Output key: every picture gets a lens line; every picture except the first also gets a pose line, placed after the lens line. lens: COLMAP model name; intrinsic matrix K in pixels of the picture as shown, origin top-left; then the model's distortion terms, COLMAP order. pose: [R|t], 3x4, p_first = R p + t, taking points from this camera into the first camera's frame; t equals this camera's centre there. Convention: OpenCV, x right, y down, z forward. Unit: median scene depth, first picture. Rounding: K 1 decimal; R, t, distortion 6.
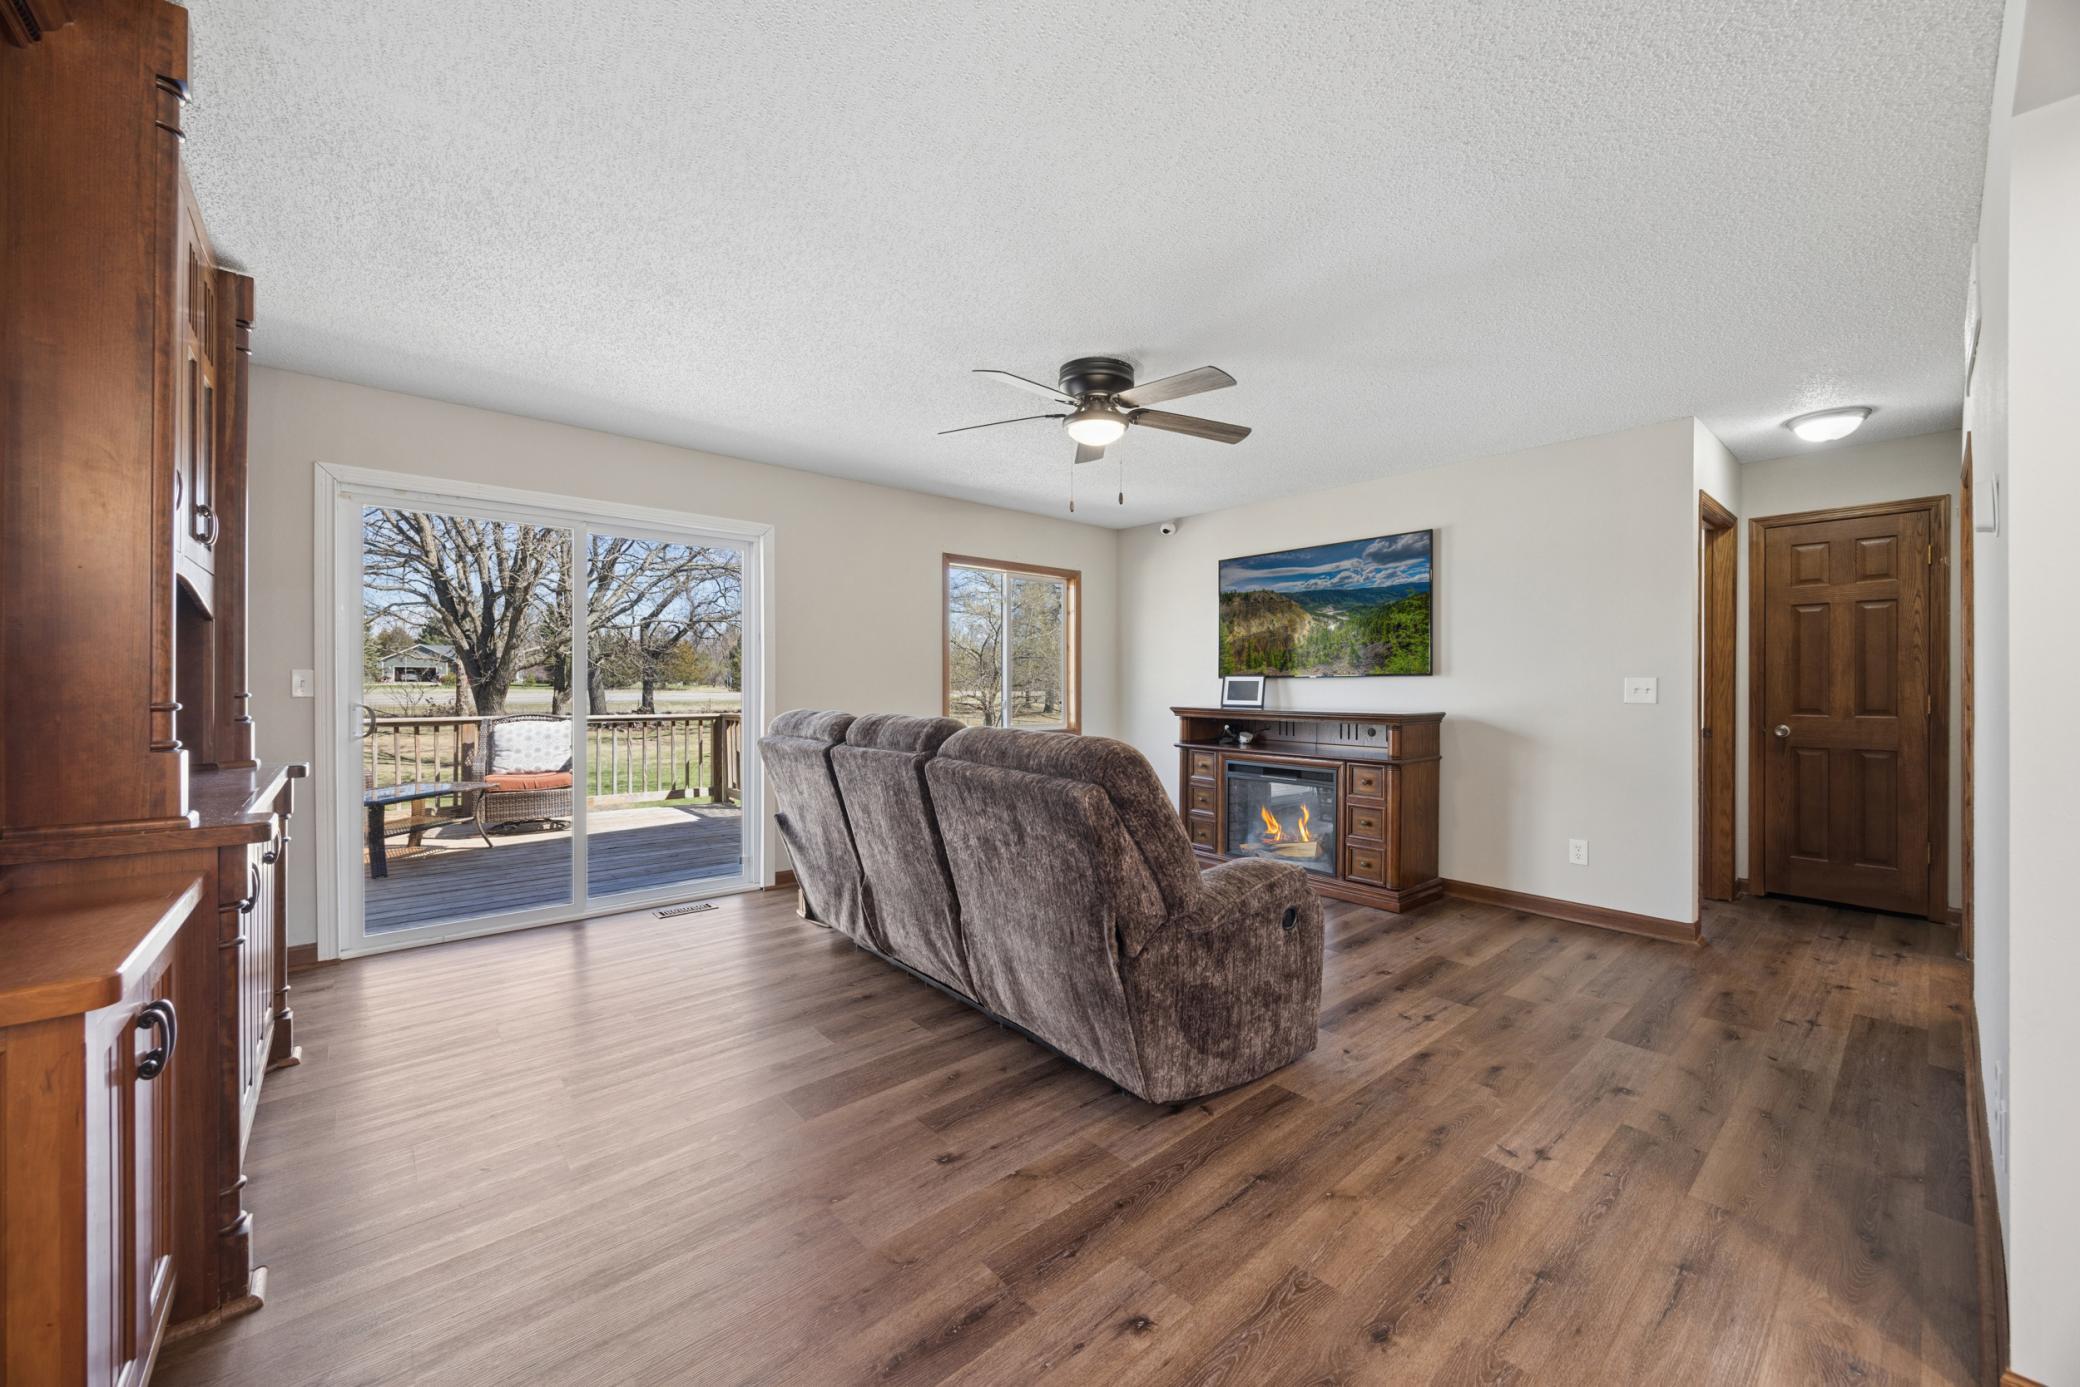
lens RADIAL K [[788.8, 0, 1040.0], [0, 788.8, 693.5], [0, 0, 1]] dist [-0.000712, 0.000048]
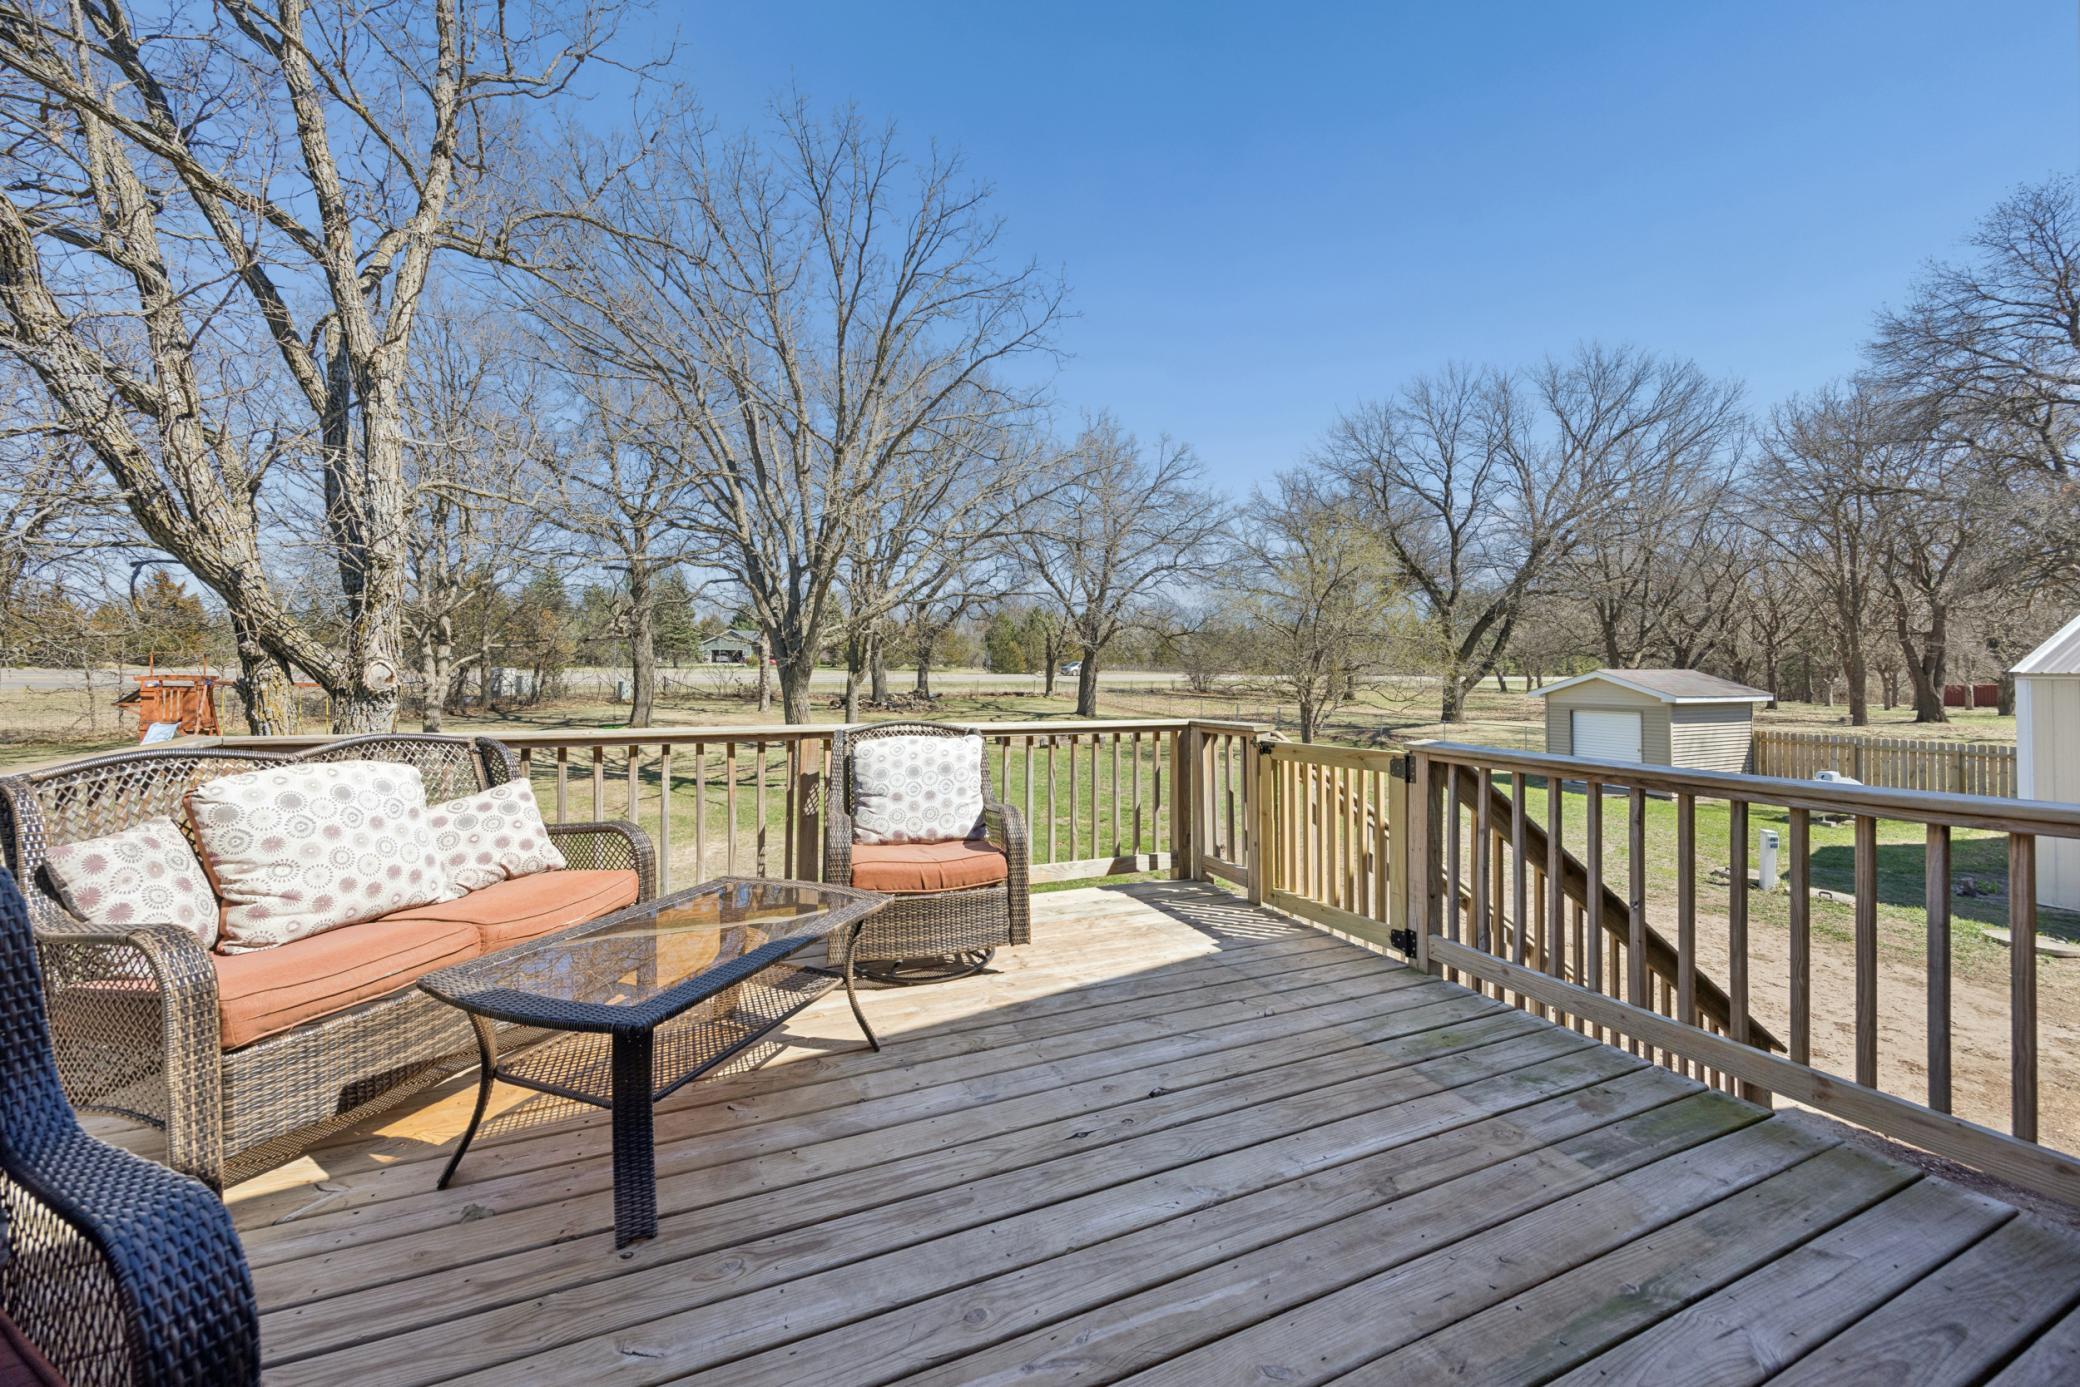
lens RADIAL K [[797.5, 0, 1044.2], [0, 797.5, 663.4], [0, 0, 1]] dist [-0.001674, -0.000118]
pose [[0.957827, 0.003379, -0.287325, -0.145484], [-0.007973, 0.999858, -0.014820, -0.002372], [0.287234, 0.016486, 0.957719, 0.182720]]
